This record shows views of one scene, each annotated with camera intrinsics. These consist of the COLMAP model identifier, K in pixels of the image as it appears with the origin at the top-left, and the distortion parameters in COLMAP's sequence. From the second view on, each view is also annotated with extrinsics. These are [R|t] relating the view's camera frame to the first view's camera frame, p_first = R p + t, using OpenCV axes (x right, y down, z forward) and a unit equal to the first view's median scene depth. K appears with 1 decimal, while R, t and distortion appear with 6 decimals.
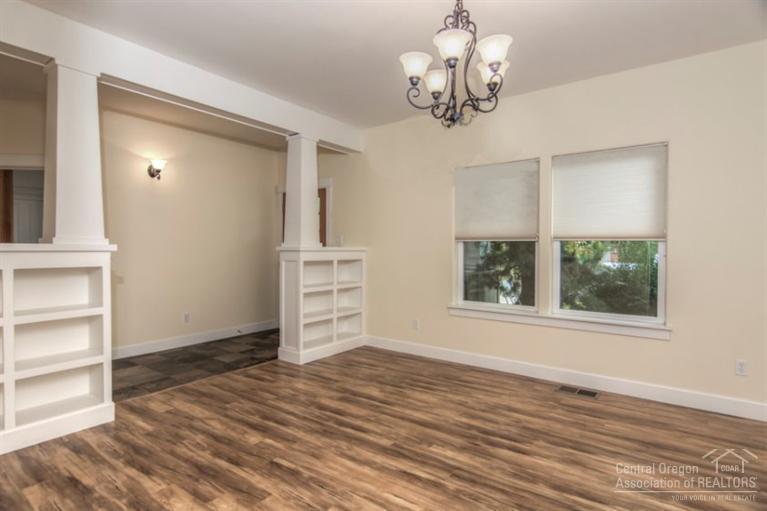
lens RADIAL K [[403.1, 0, 380.5], [0, 403.1, 255.1], [0, 0, 1]] dist [-0.000390, 0.000047]
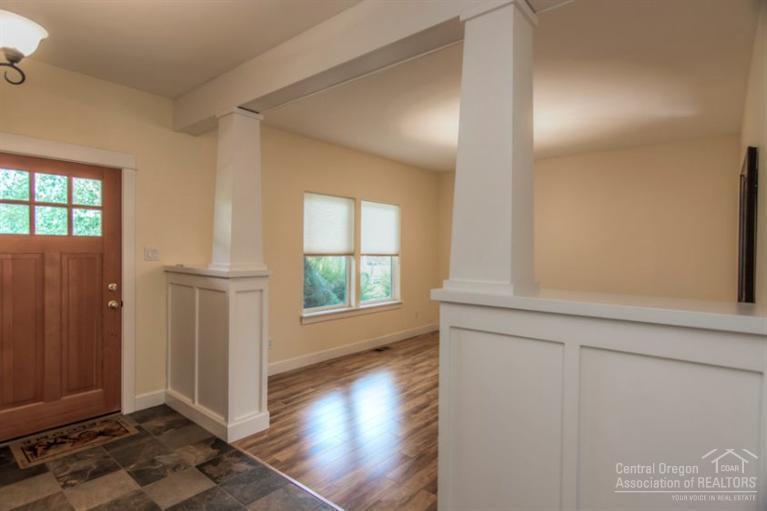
lens RADIAL K [[403.1, 0, 380.5], [0, 403.1, 255.1], [0, 0, 1]] dist [-0.000390, 0.000047]
pose [[0.062317, -0.020559, 0.997845, -1.459713], [0.005971, 0.999778, 0.020225, -0.094457], [-0.998039, 0.004698, 0.062426, 1.183808]]
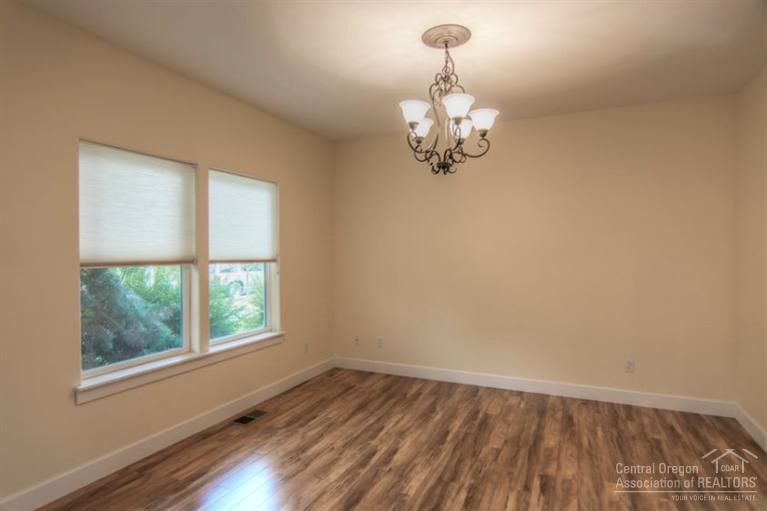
lens RADIAL K [[430.6, 0, 383.5], [0, 430.6, 255.5], [0, 0, 1]] dist [-0.002914, -0.000569]
pose [[-0.212735, -0.015112, 0.976993, -0.775375], [0.017478, 0.999662, 0.019268, -0.089752], [-0.976954, 0.021175, -0.212399, 1.175102]]
